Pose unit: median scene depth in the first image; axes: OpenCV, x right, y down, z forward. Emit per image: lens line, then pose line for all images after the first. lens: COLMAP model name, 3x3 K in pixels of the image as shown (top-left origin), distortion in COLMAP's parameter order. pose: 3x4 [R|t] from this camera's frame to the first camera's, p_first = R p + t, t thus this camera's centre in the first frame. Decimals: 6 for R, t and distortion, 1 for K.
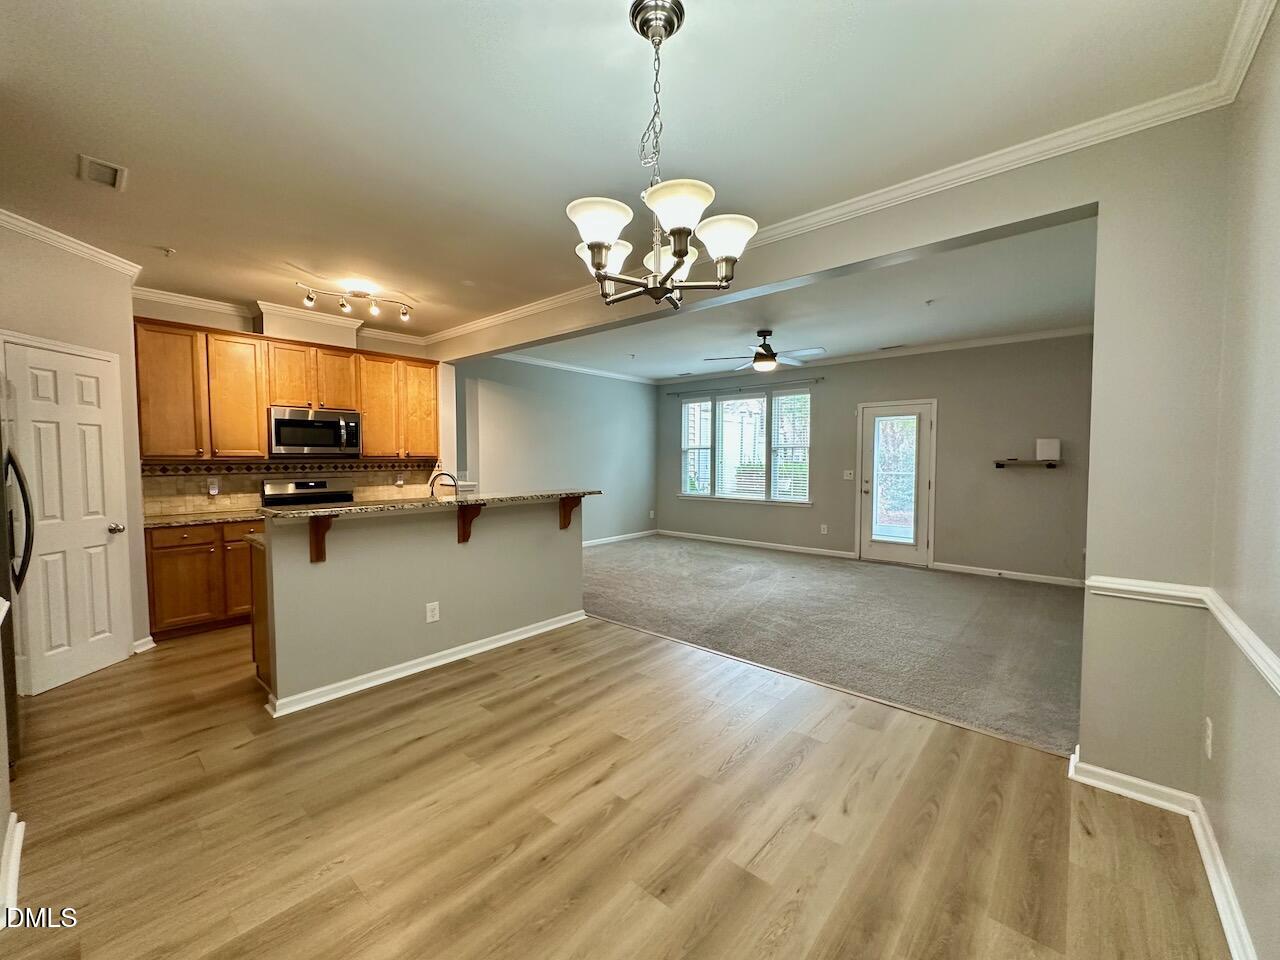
lens RADIAL K [[508.2, 0, 637.9], [0, 508.2, 484.0], [0, 0, 1]] dist [-0.003138, 0.000042]
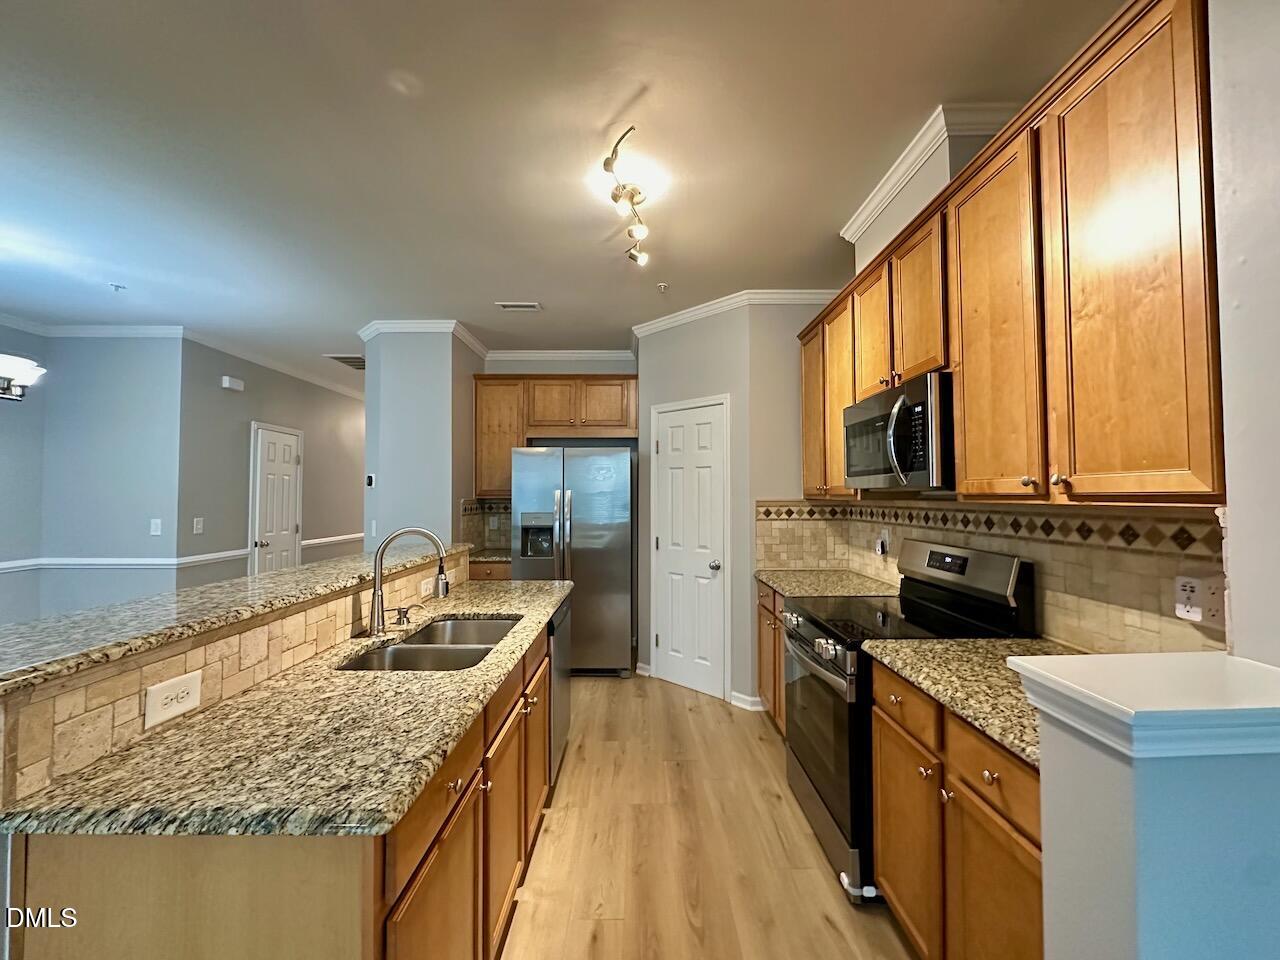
lens RADIAL K [[508.2, 0, 643.5], [0, 508.2, 482.9], [0, 0, 1]] dist [-0.003138, 0.000042]
pose [[-0.745650, -0.013273, -0.666206, -0.188345], [-0.032305, 0.999346, 0.016247, -0.072032], [0.665554, 0.033637, -0.745591, 1.306604]]
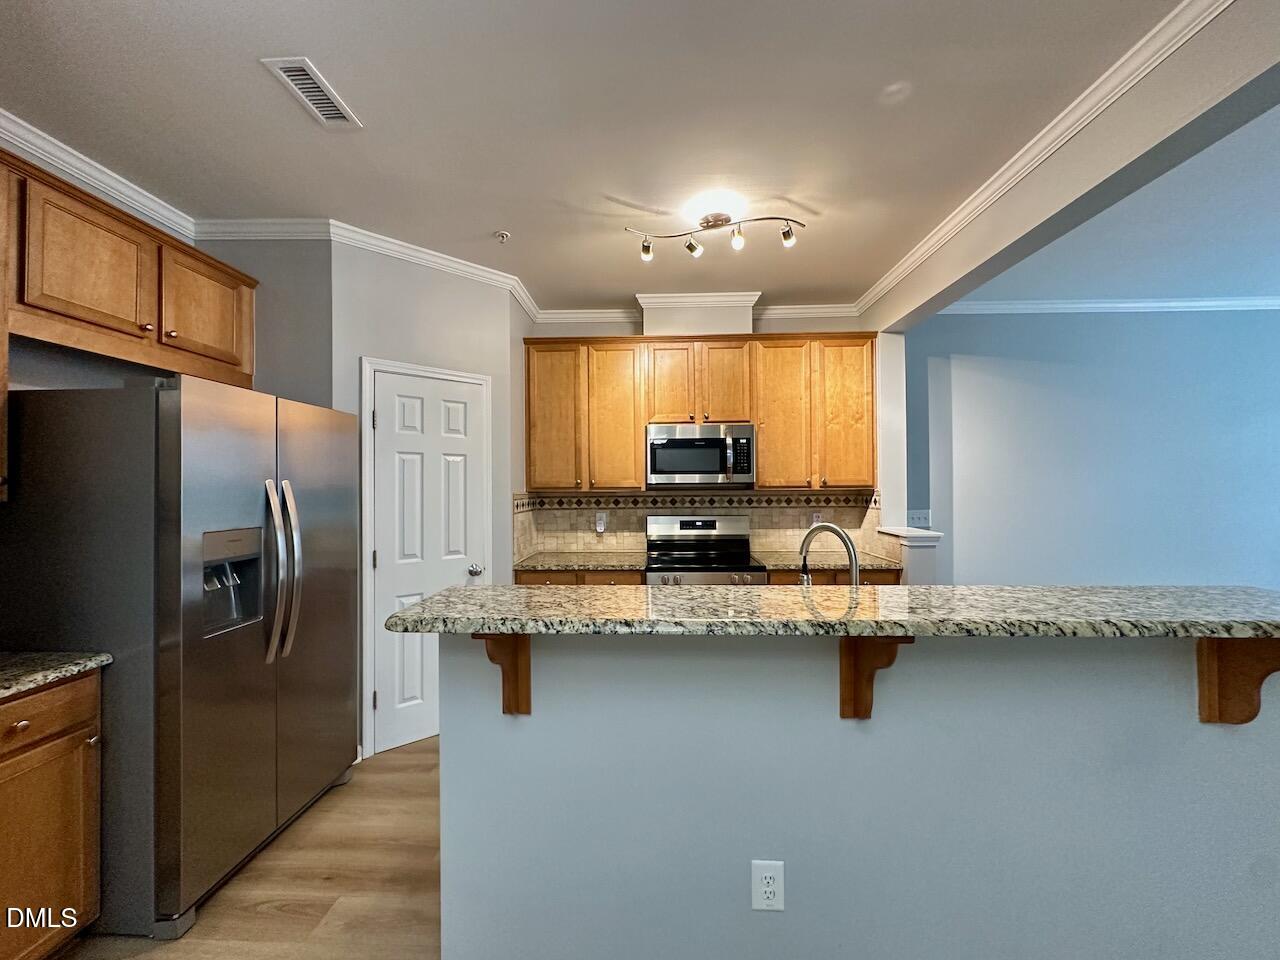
lens RADIAL K [[507.1, 0, 640.5], [0, 507.1, 481.8], [0, 0, 1]] dist [-0.001804, -0.000045]
pose [[0.628873, -0.011366, -0.777425, -0.123681], [-0.033946, 0.998538, -0.042058, -0.031045], [0.776767, 0.052840, 0.627568, 0.517988]]
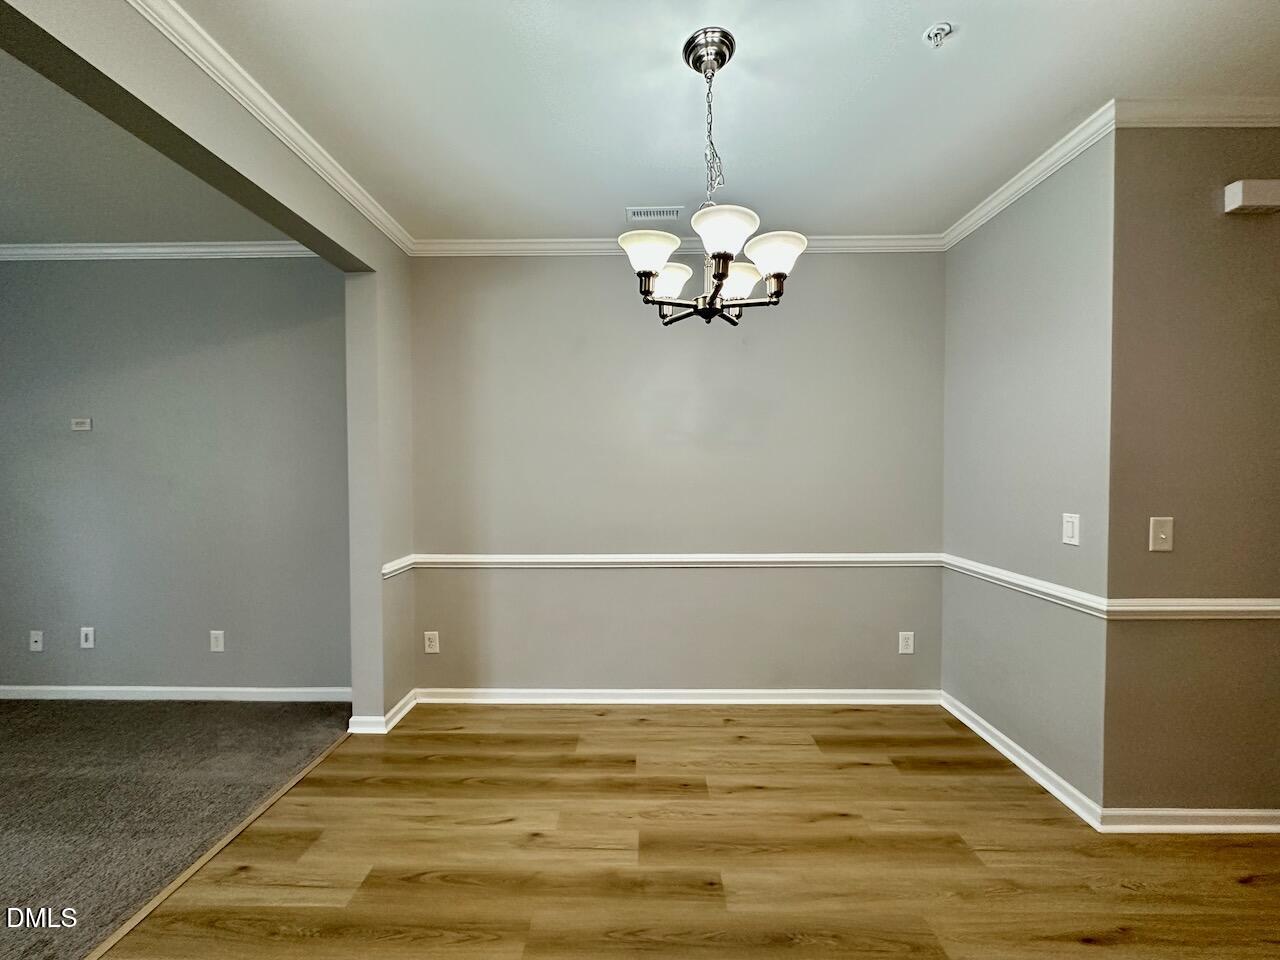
lens RADIAL K [[508.2, 0, 633.9], [0, 508.2, 478.4], [0, 0, 1]] dist [-0.003138, 0.000042]
pose [[-0.648795, -0.005907, 0.760940, -0.238870], [0.042586, 0.998121, 0.044058, -0.034367], [-0.759771, 0.060989, -0.647324, 0.652542]]
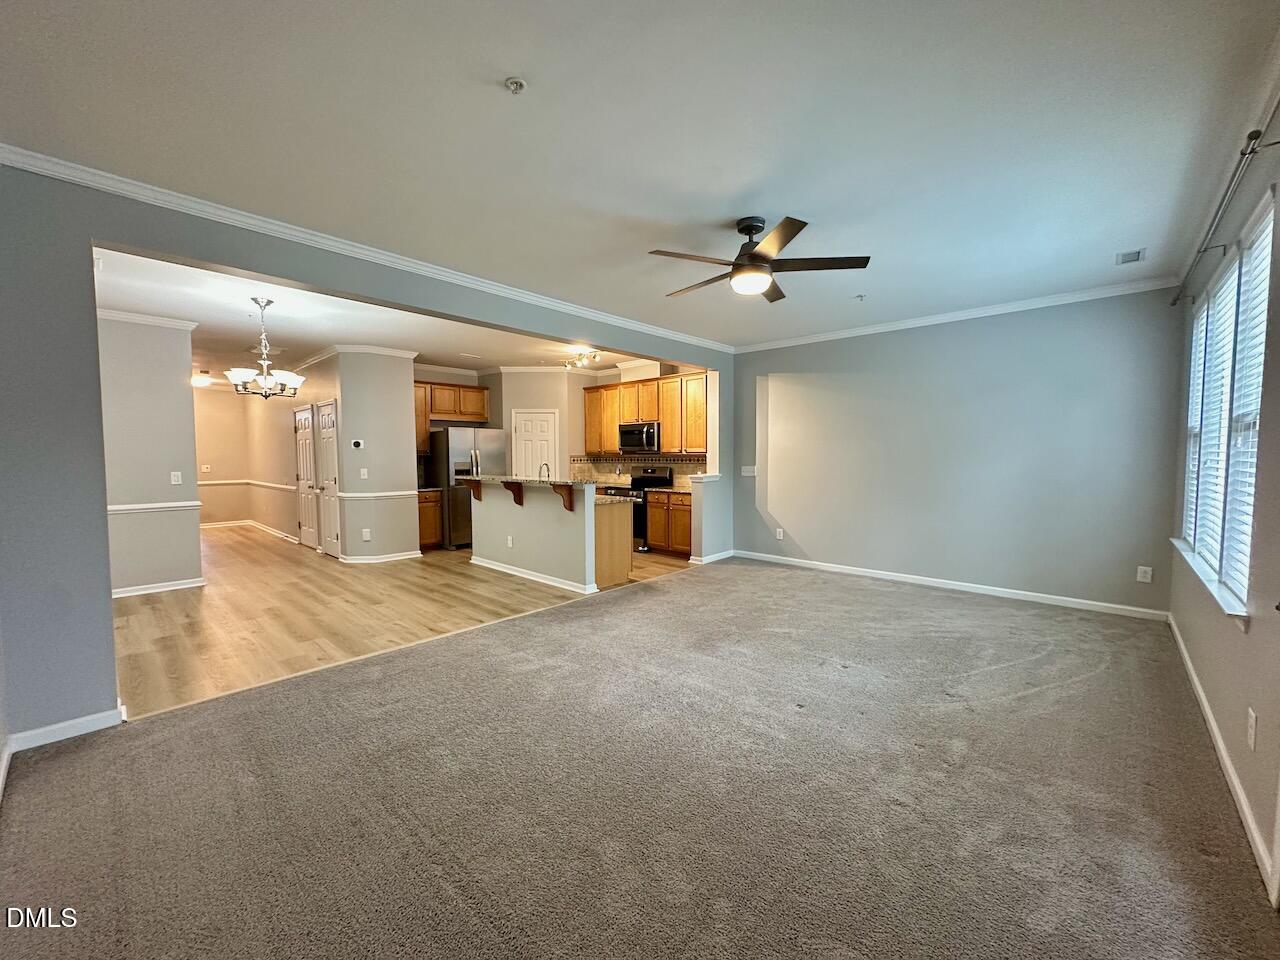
lens RADIAL K [[508.2, 0, 640.8], [0, 508.2, 485.9], [0, 0, 1]] dist [-0.003138, 0.000042]
pose [[-0.020580, 0.062380, -0.997840, 1.030357], [-0.049290, 0.996775, 0.063330, -0.057231], [0.998572, 0.050487, -0.017439, 1.143451]]
